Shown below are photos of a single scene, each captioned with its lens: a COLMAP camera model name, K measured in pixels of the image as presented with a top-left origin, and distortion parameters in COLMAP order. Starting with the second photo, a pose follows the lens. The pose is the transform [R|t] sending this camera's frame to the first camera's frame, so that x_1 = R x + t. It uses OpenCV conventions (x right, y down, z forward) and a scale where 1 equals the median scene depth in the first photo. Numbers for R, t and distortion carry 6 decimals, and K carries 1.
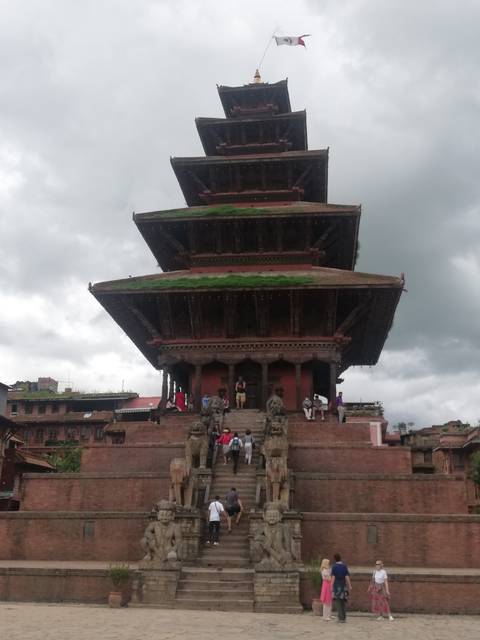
lens RADIAL K [[642.4, 0, 240.0], [0, 642.4, 320.0], [0, 0, 1]] dist [0.006184, -0.008417]
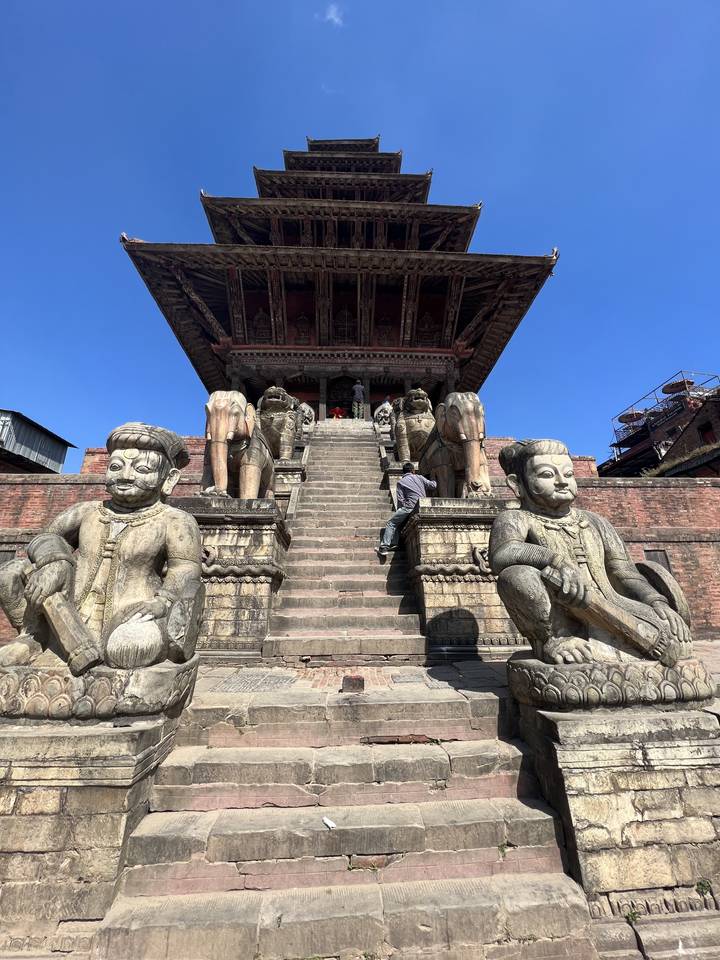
lens RADIAL K [[382.1, 0, 360.0], [0, 382.1, 480.0], [0, 0, 1]] dist [0.000815, 0.000217]
pose [[0.989216, 0.025236, 0.144271, -0.048661], [-0.024755, 0.999680, -0.005132, 0.287143], [-0.144355, 0.001505, 0.989525, 0.791920]]
